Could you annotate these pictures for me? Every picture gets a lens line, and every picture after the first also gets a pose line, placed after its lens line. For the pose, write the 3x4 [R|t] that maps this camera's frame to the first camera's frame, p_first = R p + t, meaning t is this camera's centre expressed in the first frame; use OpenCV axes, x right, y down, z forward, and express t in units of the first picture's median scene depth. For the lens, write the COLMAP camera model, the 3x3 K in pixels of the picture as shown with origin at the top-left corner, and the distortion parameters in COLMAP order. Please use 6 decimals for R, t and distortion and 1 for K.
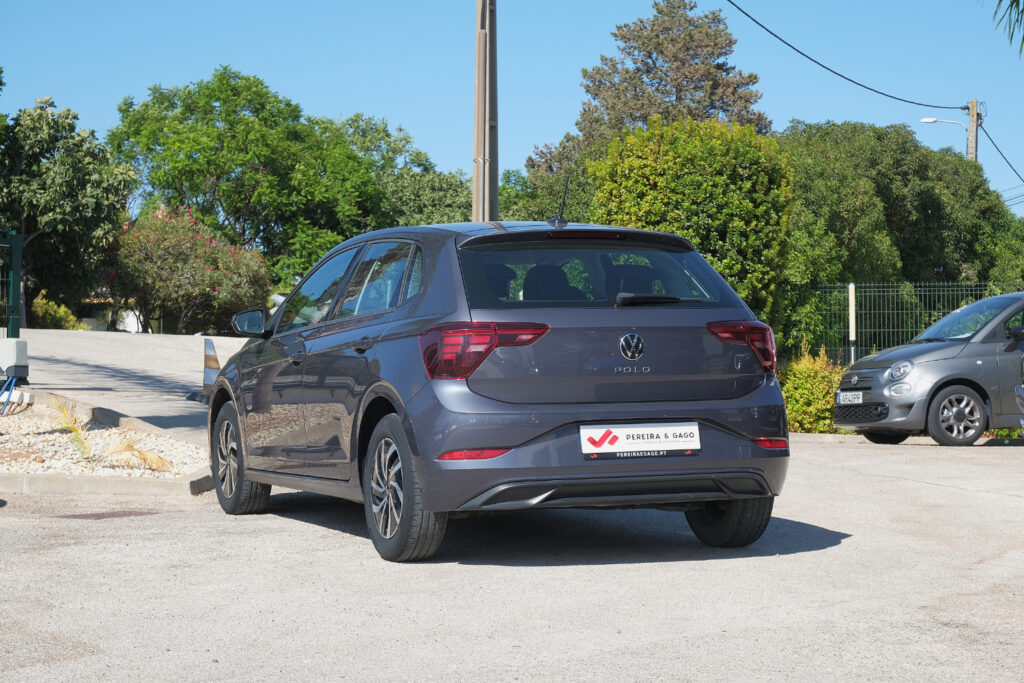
lens RADIAL K [[1998.1, 0, 503.7], [0, 1998.1, 334.8], [0, 0, 1]] dist [-0.075940, 0.000000]
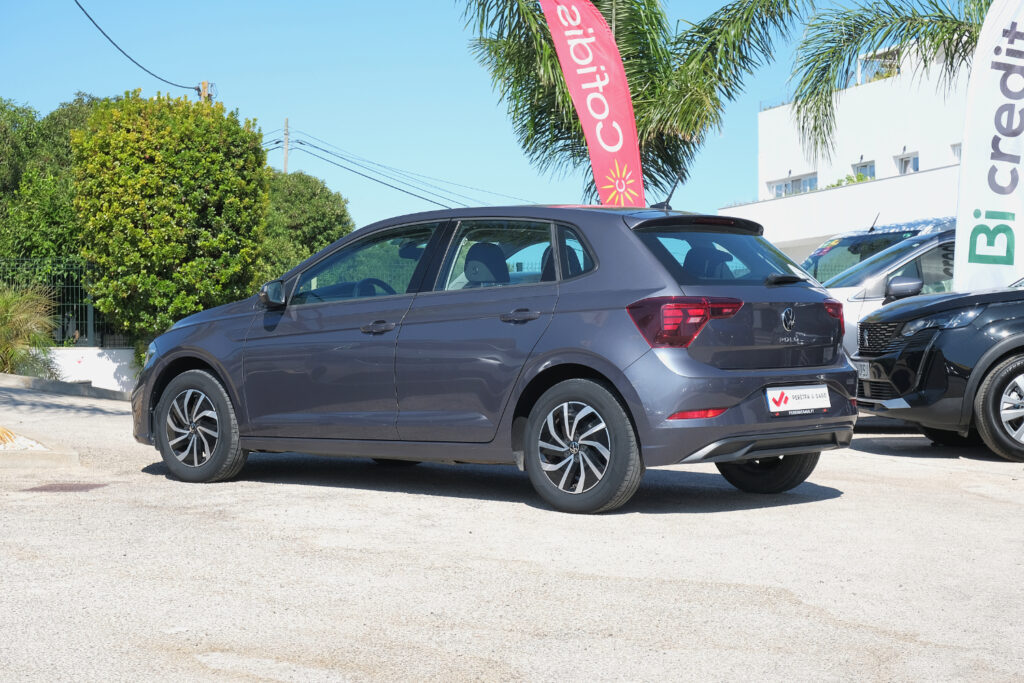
lens RADIAL K [[1998.1, 0, 509.9], [0, 1998.1, 343.5], [0, 0, 1]] dist [-0.075940, 0.000000]
pose [[0.887411, 0.002246, 0.460973, -0.223113], [-0.010389, 0.999832, 0.015127, 0.001436], [-0.460861, -0.018213, 0.887285, 0.017549]]
